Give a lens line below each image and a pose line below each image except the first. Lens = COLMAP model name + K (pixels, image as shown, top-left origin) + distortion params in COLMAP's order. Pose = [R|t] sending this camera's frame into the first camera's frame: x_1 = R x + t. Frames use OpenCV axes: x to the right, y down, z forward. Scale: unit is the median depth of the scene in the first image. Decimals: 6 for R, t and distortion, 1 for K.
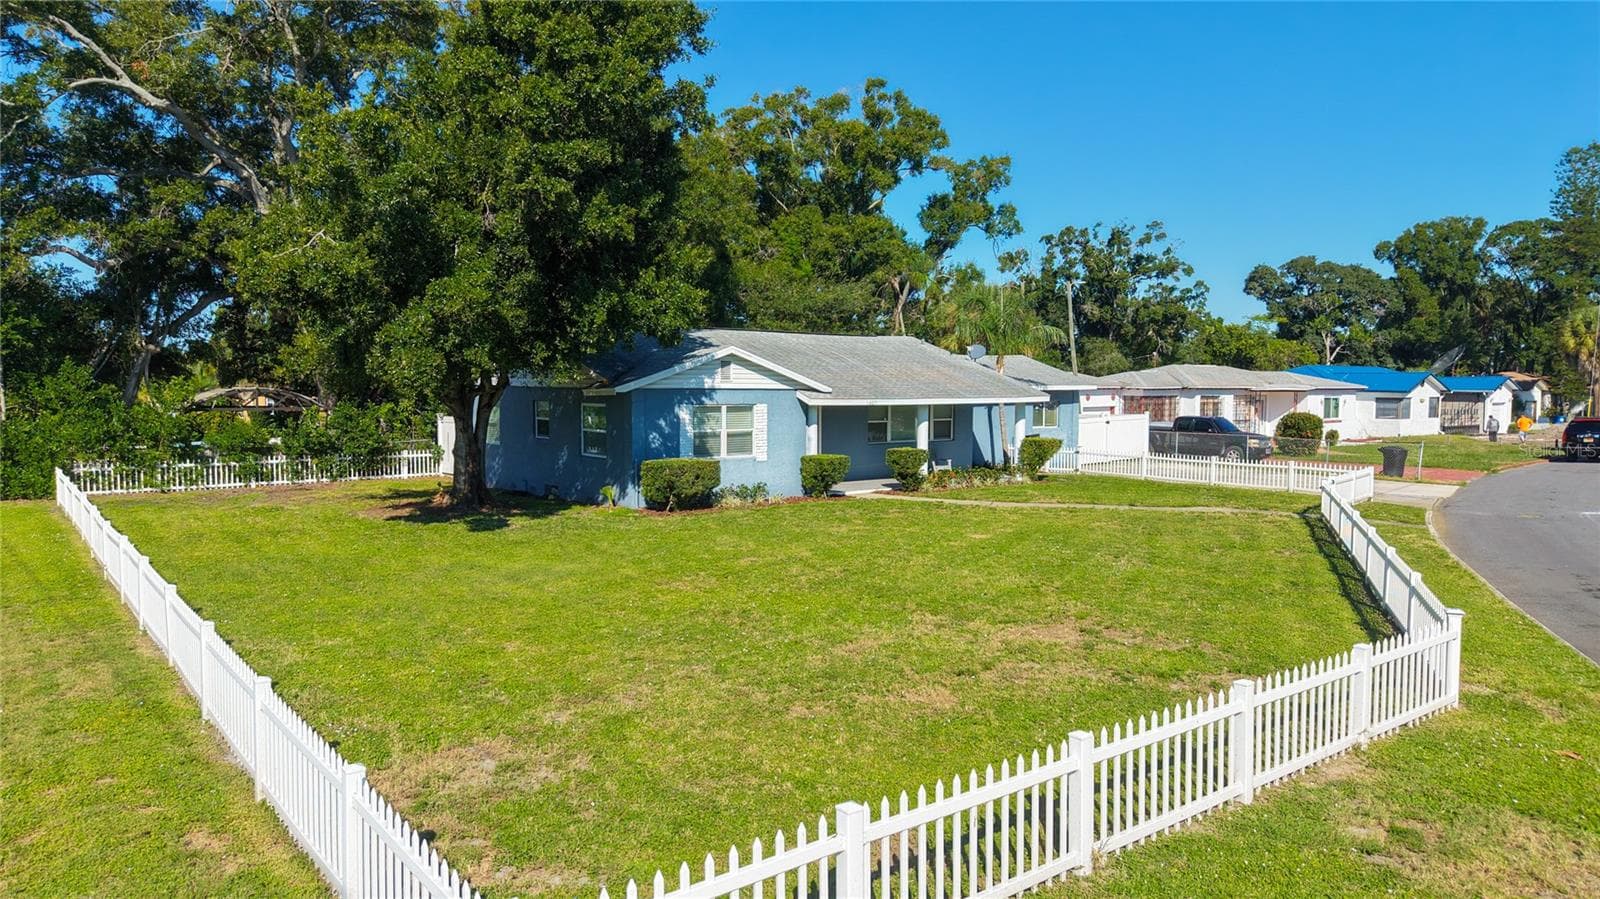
lens RADIAL K [[1096.2, 0, 788.3], [0, 1096.2, 450.9], [0, 0, 1]] dist [0.017009, -0.013845]
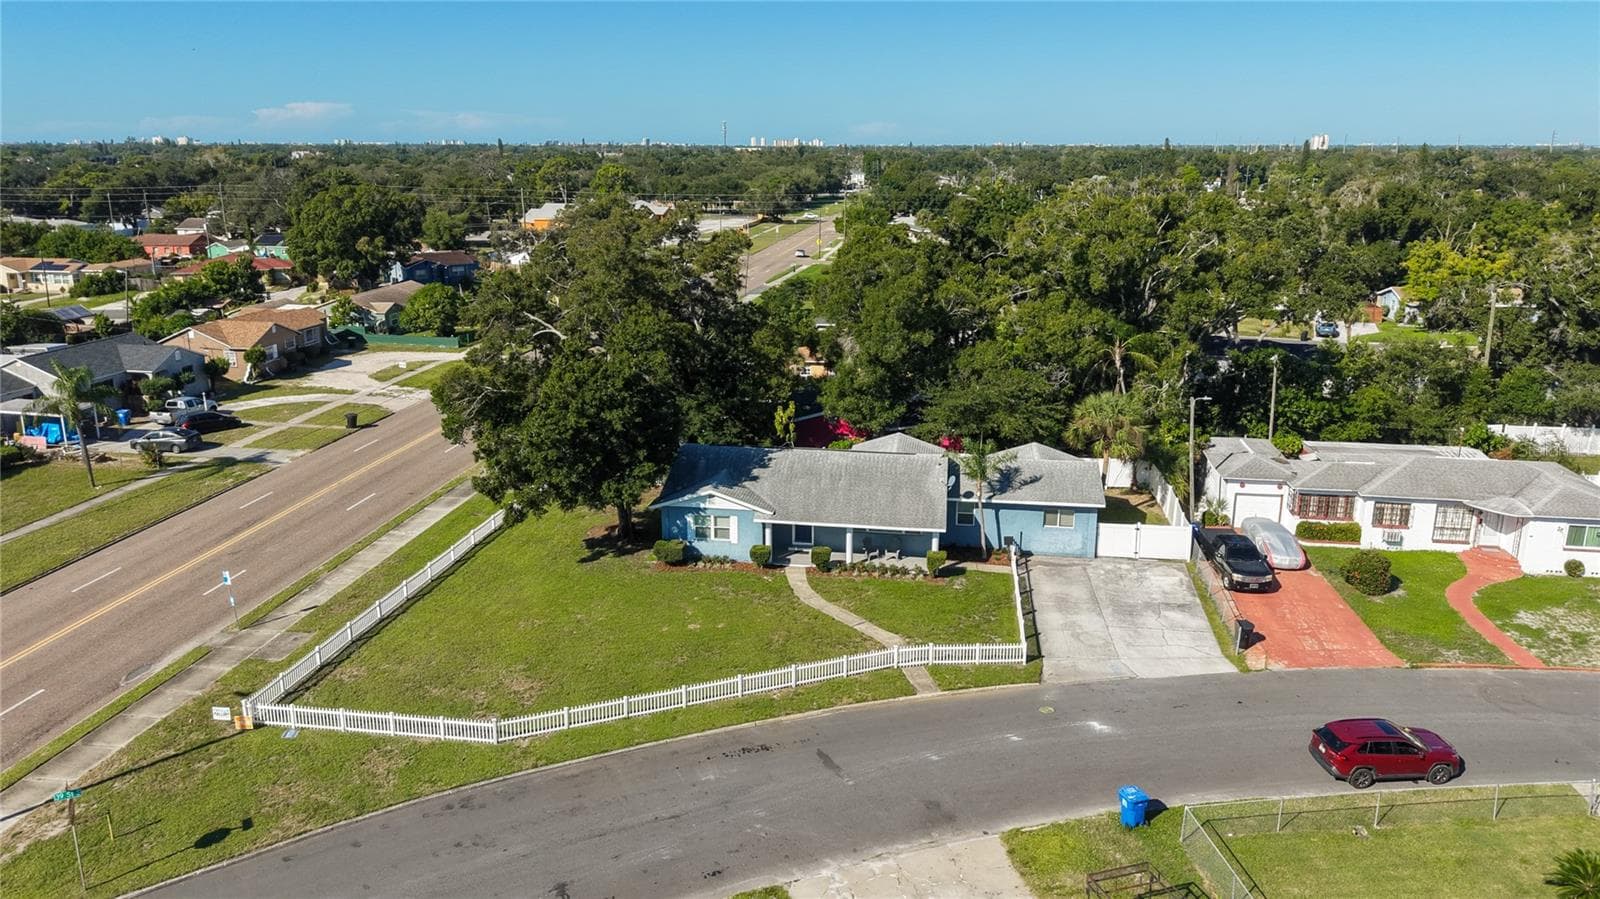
lens RADIAL K [[1096.2, 0, 788.6], [0, 1096.2, 396.1], [0, 0, 1]] dist [0.017009, -0.013845]
pose [[0.684716, 0.165641, -0.709738, 1.353862], [-0.045502, 0.981647, 0.185202, -0.601425], [0.727388, -0.094516, 0.679686, -0.251373]]
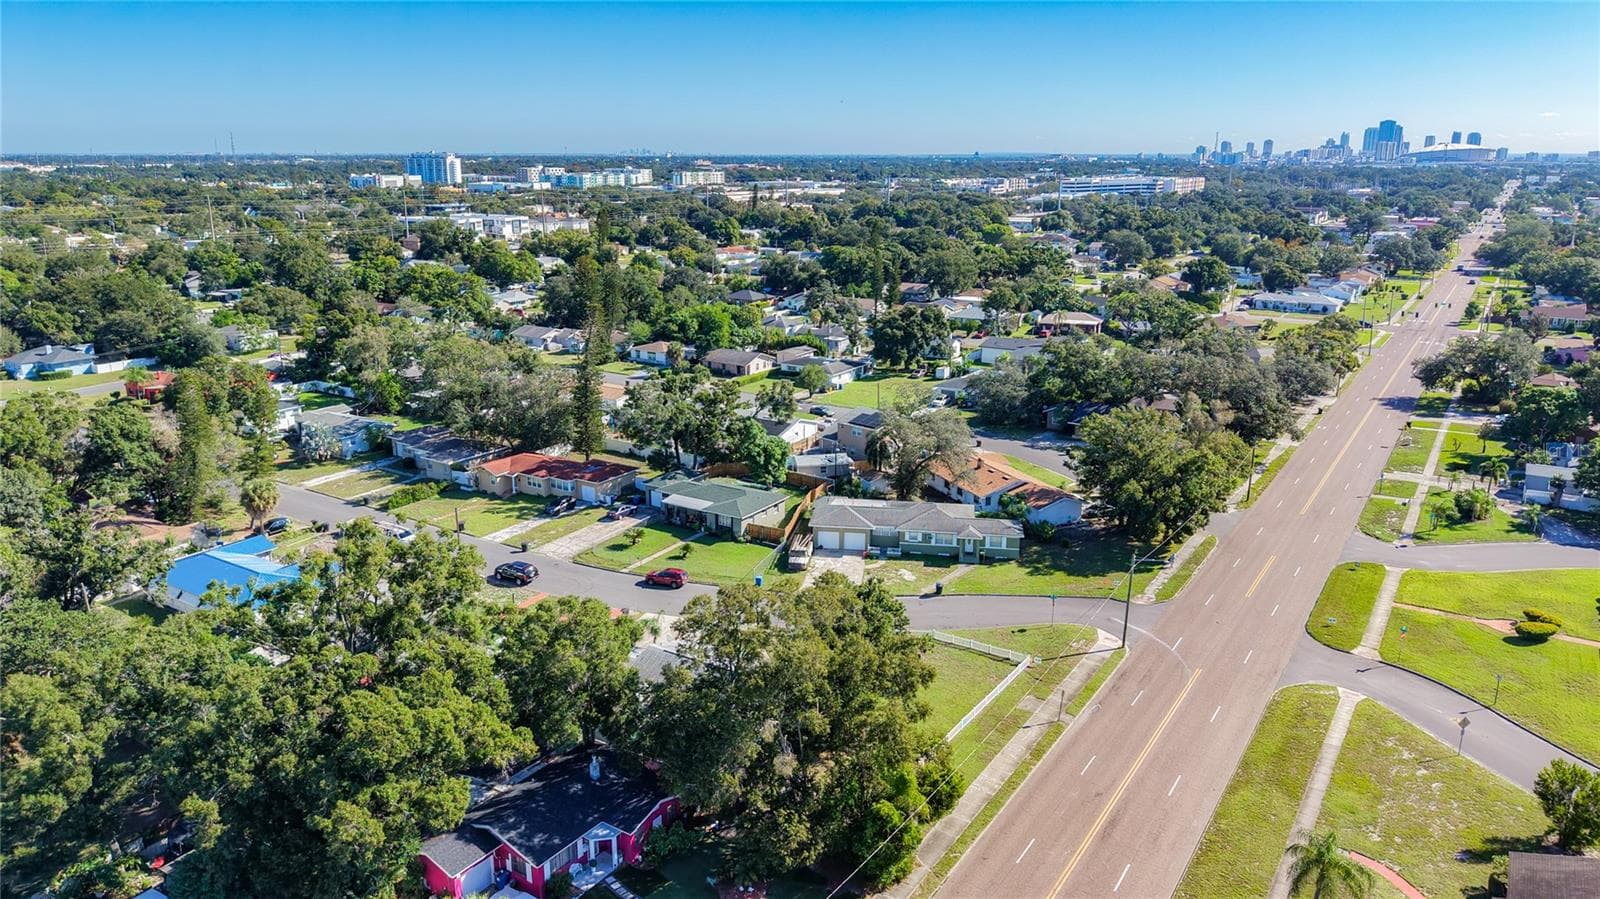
lens RADIAL K [[1096.2, 0, 794.7], [0, 1096.2, 439.2], [0, 0, 1]] dist [0.017009, -0.013845]
pose [[-0.316631, -0.249699, 0.915093, -2.796990], [0.060535, 0.957444, 0.282200, -1.608392], [-0.946615, 0.144748, -0.288041, 1.754572]]
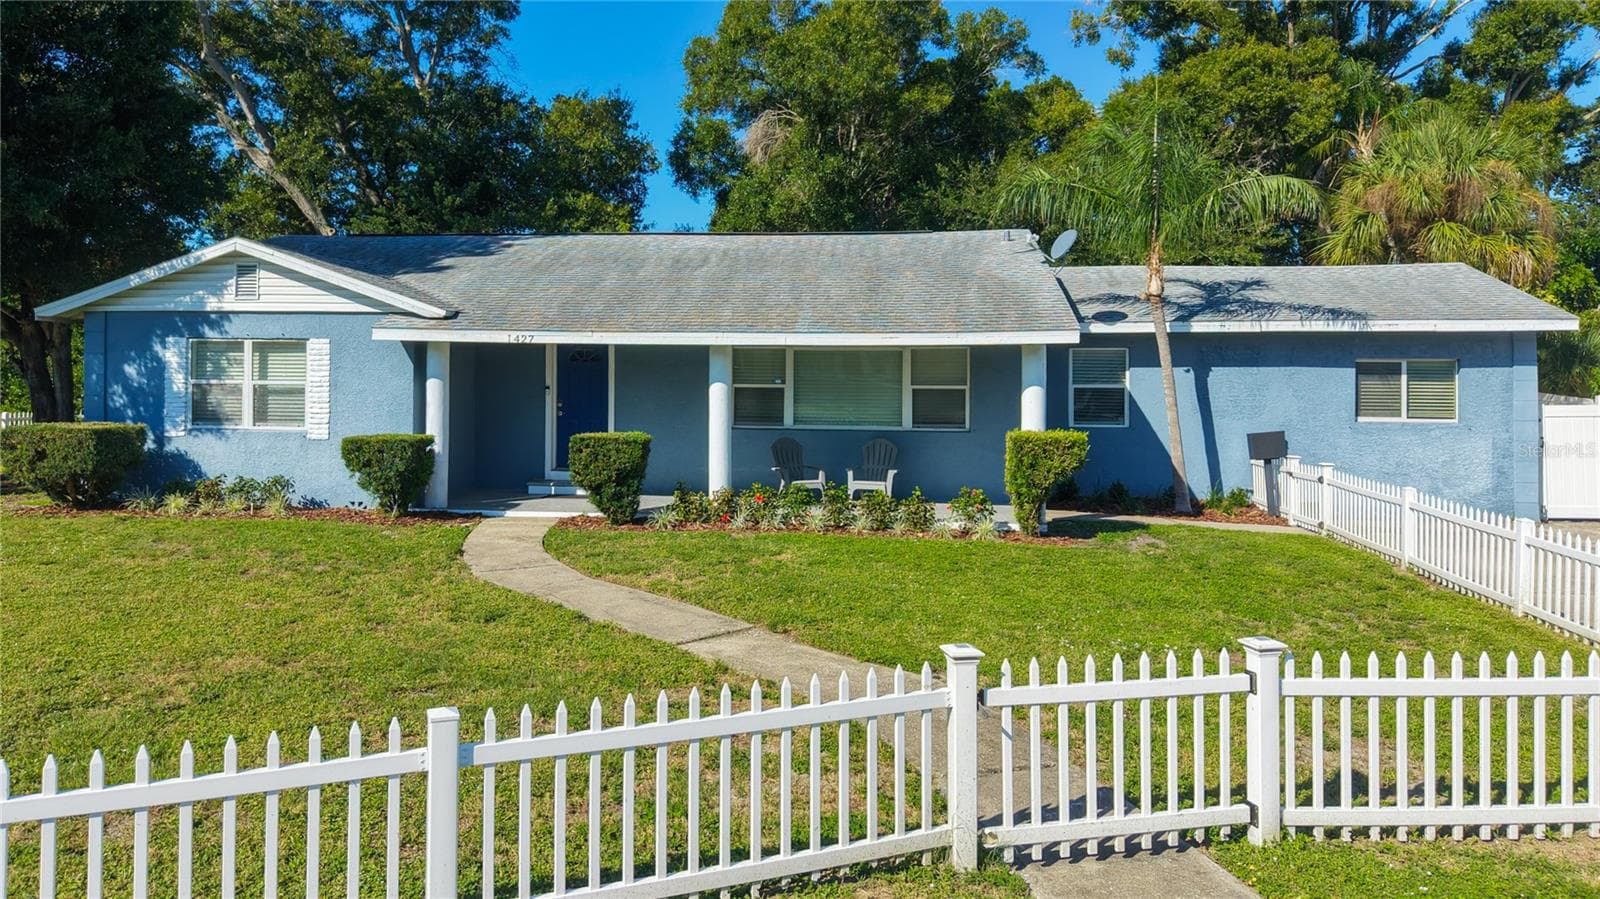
lens RADIAL K [[1096.2, 0, 745.1], [0, 1096.2, 364.3], [0, 0, 1]] dist [0.017009, -0.013845]
pose [[0.686486, -0.002471, -0.727139, 0.521637], [-0.050858, 0.997382, -0.051404, -0.011363], [0.725362, 0.072269, 0.684563, 0.728840]]
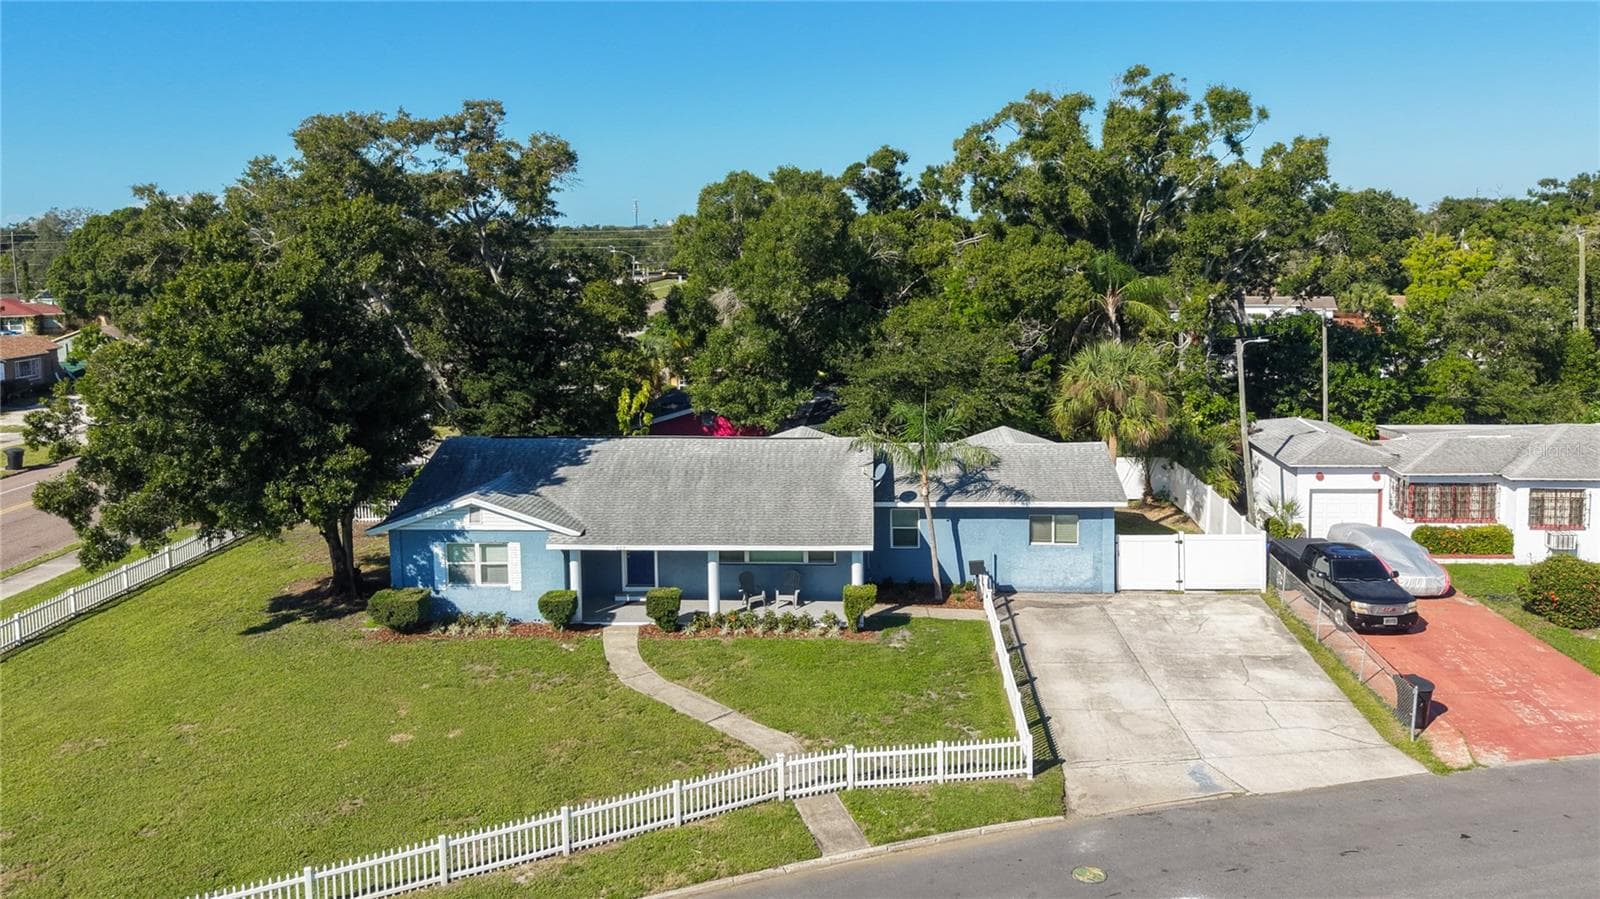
lens RADIAL K [[1155.0, 0, 800.3], [0, 1155.0, 342.2], [0, 0, 1]] dist [0.009702, 0.006736]
pose [[0.740485, 0.058048, -0.669562, 0.965922], [-0.026888, 0.998024, 0.056788, -0.318388], [0.671535, -0.024048, 0.740582, 0.279761]]
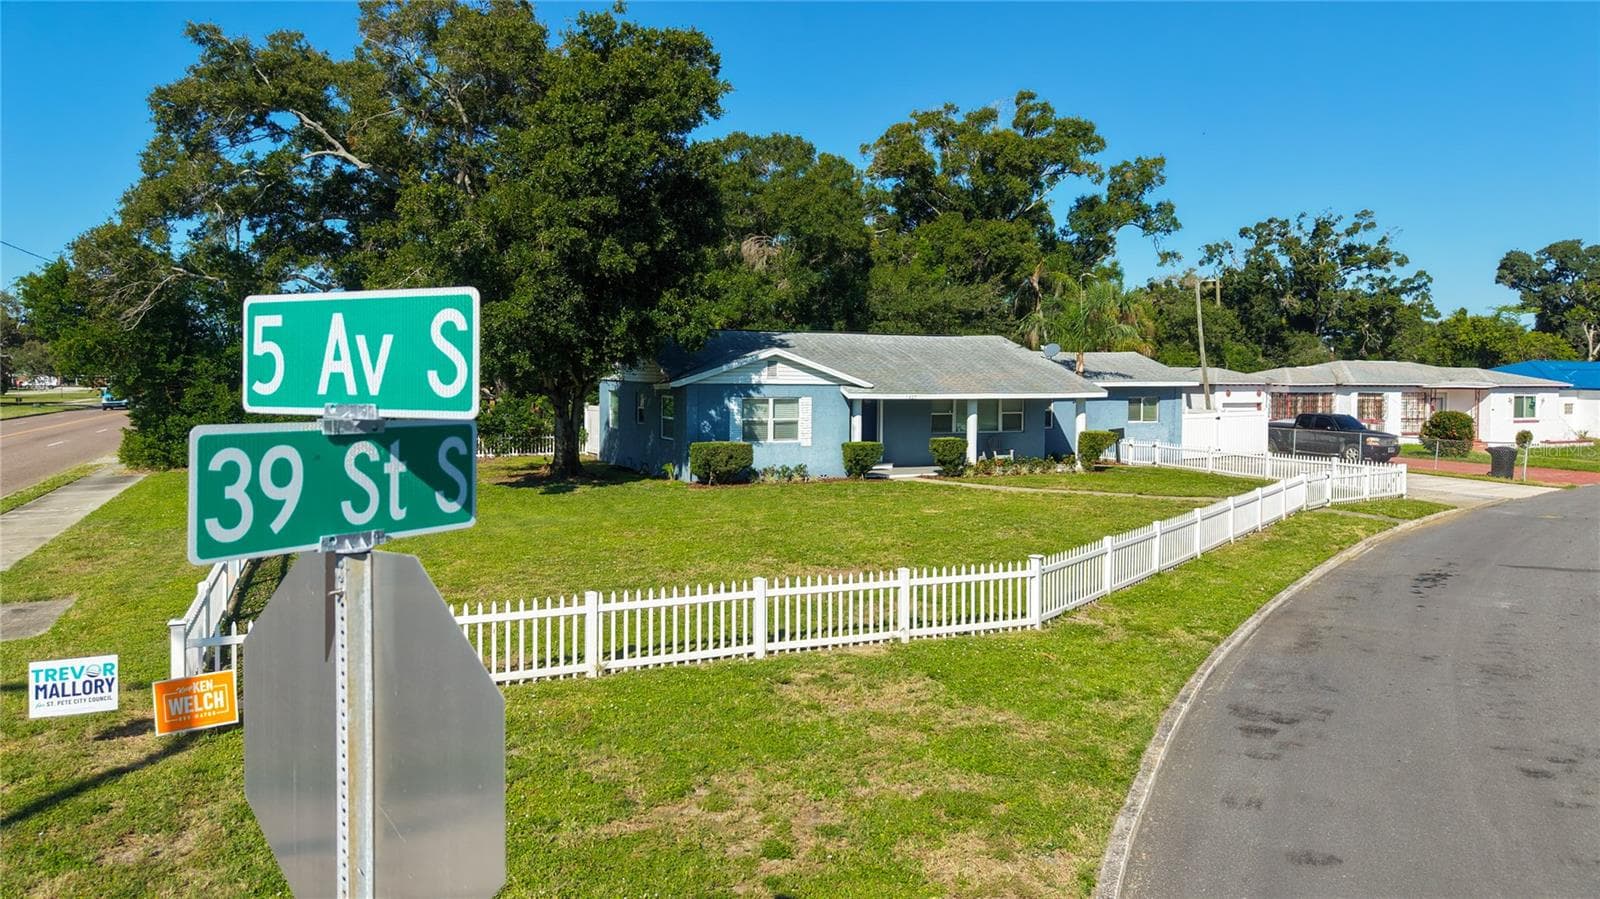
lens RADIAL K [[1096.2, 0, 783.8], [0, 1096.2, 397.9], [0, 0, 1]] dist [0.017009, -0.013845]
pose [[0.968303, 0.010862, -0.249542, 0.232824], [-0.020632, 0.999118, -0.036568, 0.000989], [0.248924, 0.040557, 0.967673, -0.135088]]
